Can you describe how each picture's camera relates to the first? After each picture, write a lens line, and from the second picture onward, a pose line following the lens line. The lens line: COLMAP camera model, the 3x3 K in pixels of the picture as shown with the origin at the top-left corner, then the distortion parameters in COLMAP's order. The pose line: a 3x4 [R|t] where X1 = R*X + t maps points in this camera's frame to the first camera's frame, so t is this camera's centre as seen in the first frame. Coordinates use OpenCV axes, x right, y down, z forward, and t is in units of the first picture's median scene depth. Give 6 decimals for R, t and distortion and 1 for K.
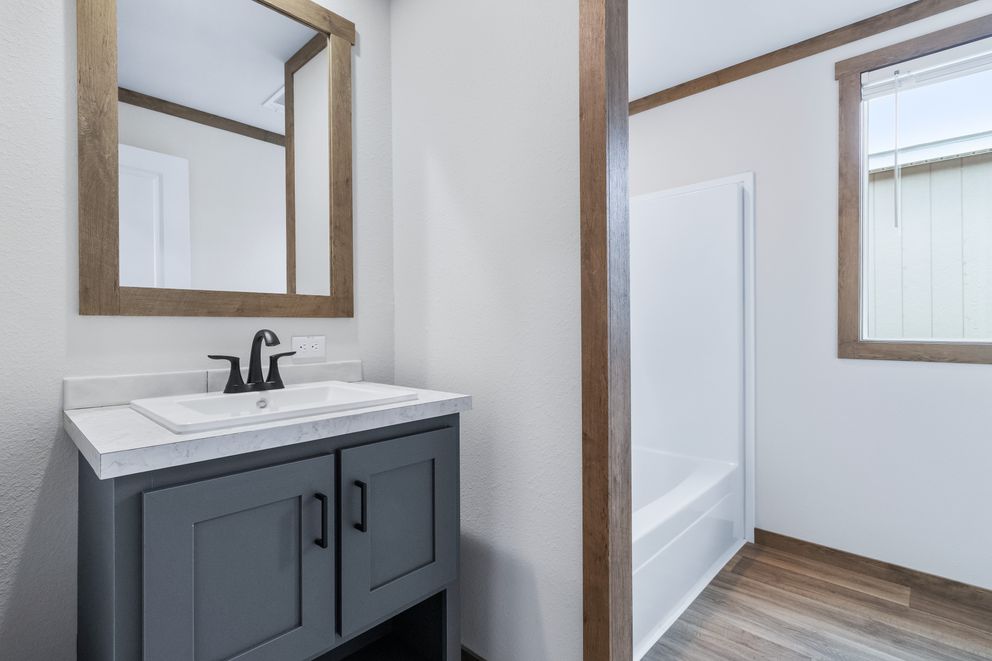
lens RADIAL K [[467.9, 0, 494.9], [0, 467.9, 330.3], [0, 0, 1]] dist [-0.001280, -0.000153]
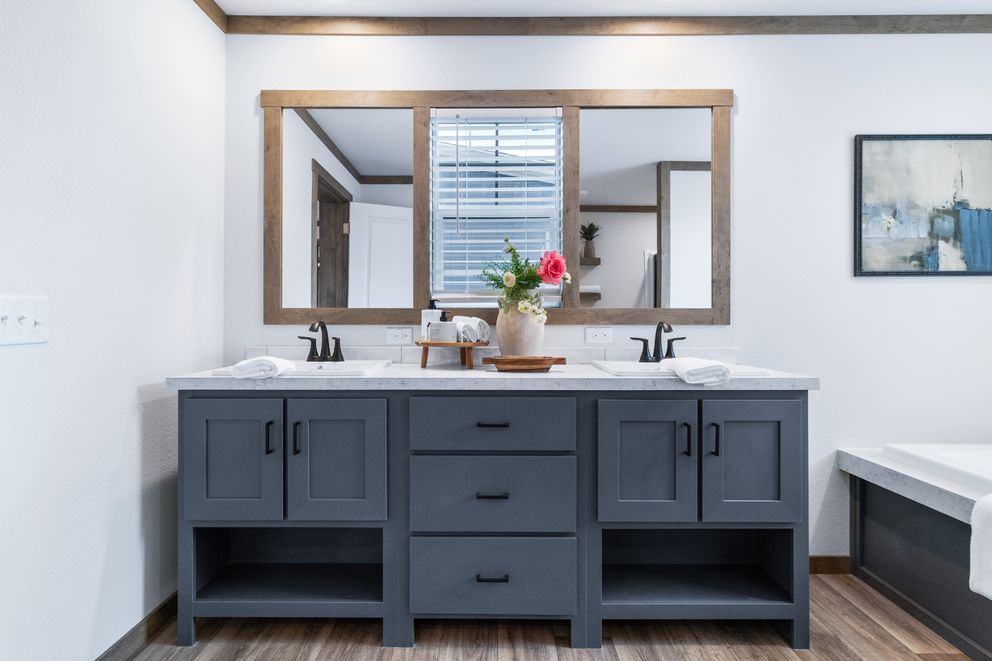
lens RADIAL K [[524.1, 0, 497.8], [0, 524.1, 324.1], [0, 0, 1]] dist [0.005952, -0.000056]
pose [[0.671563, 0.007054, -0.740914, 0.420312], [-0.005312, 0.999975, 0.004706, 0.001052], [0.740928, 0.000775, 0.671584, -0.559678]]
